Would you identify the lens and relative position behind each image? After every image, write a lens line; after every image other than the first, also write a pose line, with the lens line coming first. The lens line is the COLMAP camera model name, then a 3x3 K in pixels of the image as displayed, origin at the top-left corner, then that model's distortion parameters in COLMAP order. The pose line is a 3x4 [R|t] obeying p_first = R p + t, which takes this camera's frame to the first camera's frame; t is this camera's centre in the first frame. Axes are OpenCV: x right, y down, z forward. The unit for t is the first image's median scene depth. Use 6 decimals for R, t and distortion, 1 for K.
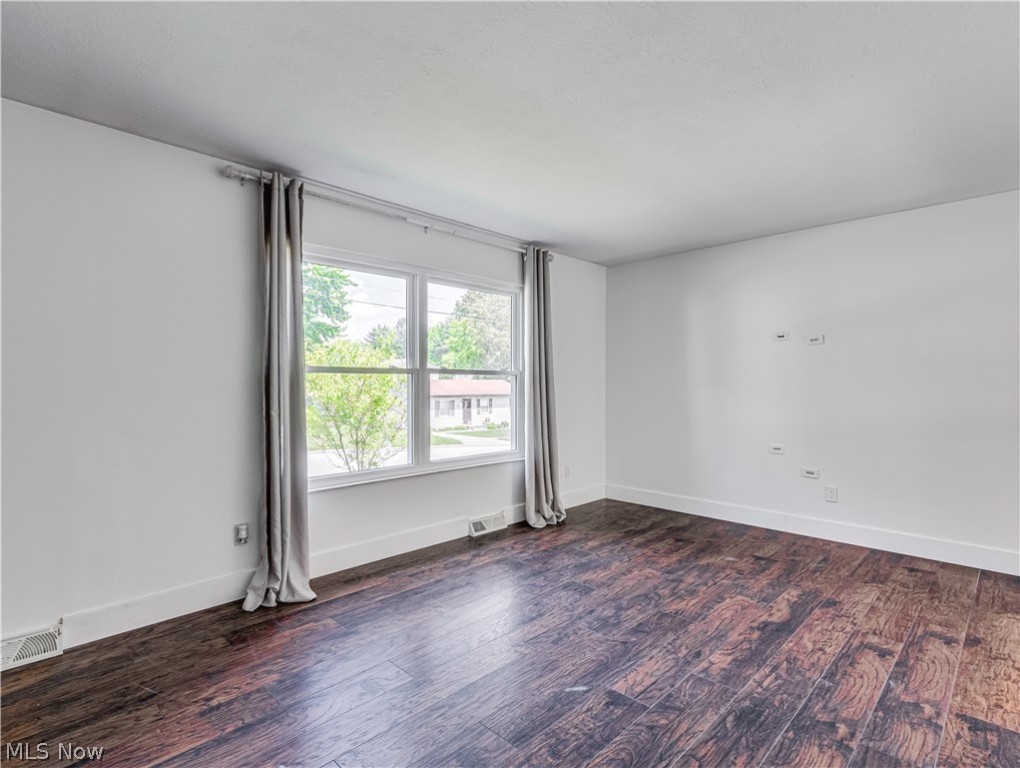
lens RADIAL K [[522.5, 0, 502.4], [0, 522.5, 385.8], [0, 0, 1]] dist [0.013649, -0.001831]
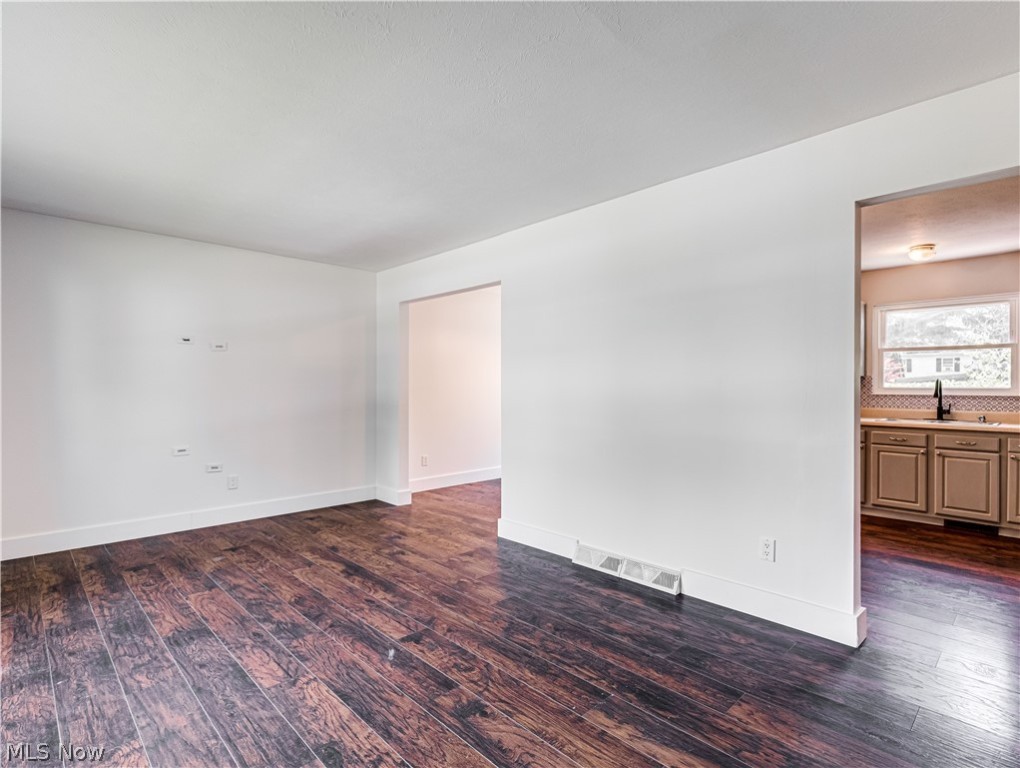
lens RADIAL K [[522.5, 0, 514.7], [0, 522.5, 381.4], [0, 0, 1]] dist [0.013649, -0.001831]
pose [[0.011511, 0.009800, 0.999886, -0.745360], [0.002863, 0.999948, -0.009834, -0.001242], [-0.999930, 0.002976, 0.011483, 0.535668]]
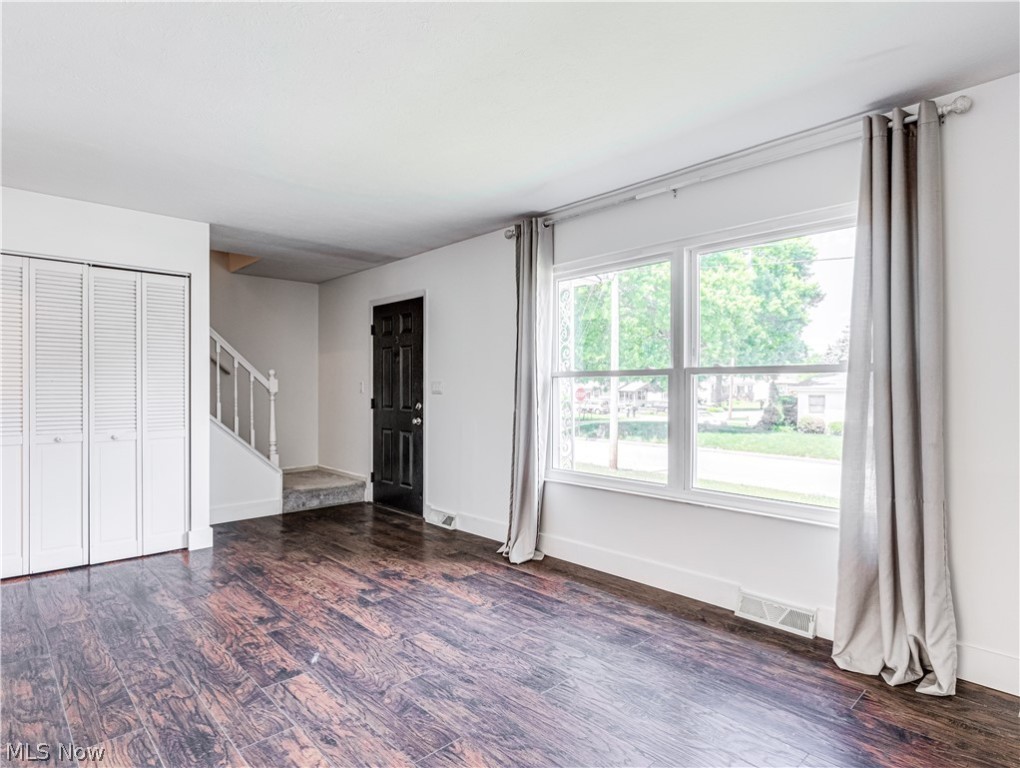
lens RADIAL K [[558.6, 0, 507.6], [0, 558.6, 385.1], [0, 0, 1]] dist [0.003495, -0.000067]
pose [[-0.030703, -0.004381, -0.999519, 0.990159], [-0.005026, 0.999978, -0.004229, -0.002015], [0.999516, 0.004894, -0.030724, 1.078187]]
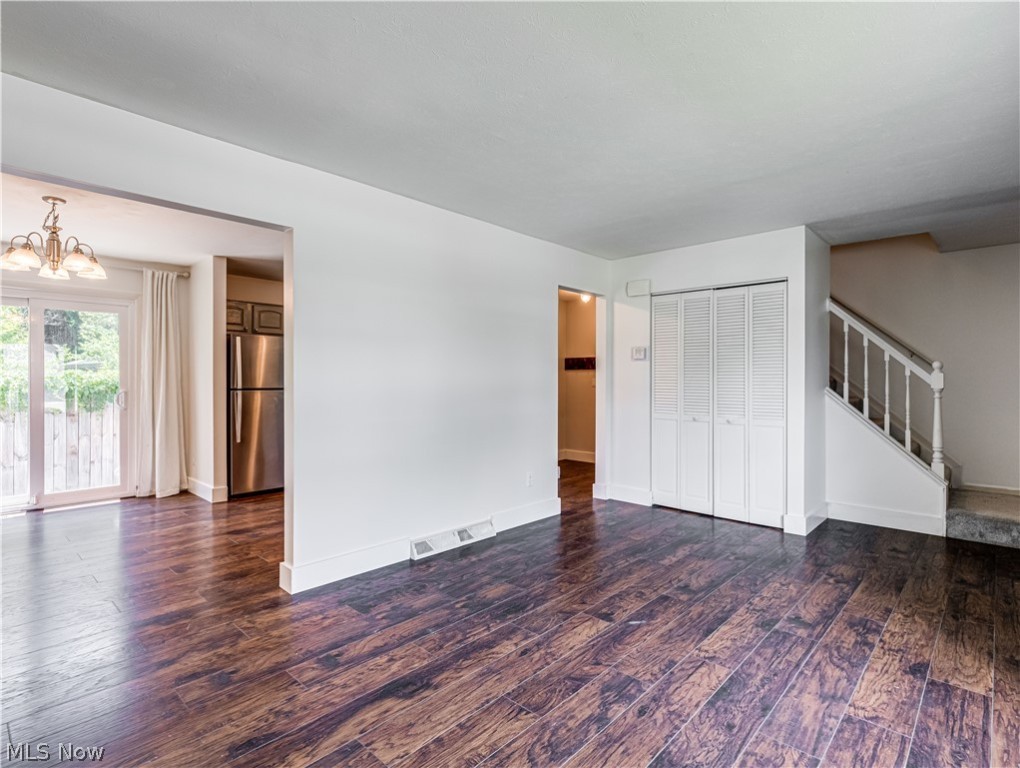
lens RADIAL K [[522.5, 0, 520.7], [0, 522.5, 381.1], [0, 0, 1]] dist [0.013649, -0.001831]
pose [[-0.998535, -0.006118, -0.053762, 0.366028], [-0.006365, 0.999970, 0.004429, -0.002758], [0.053734, 0.004764, -0.998544, 1.667979]]
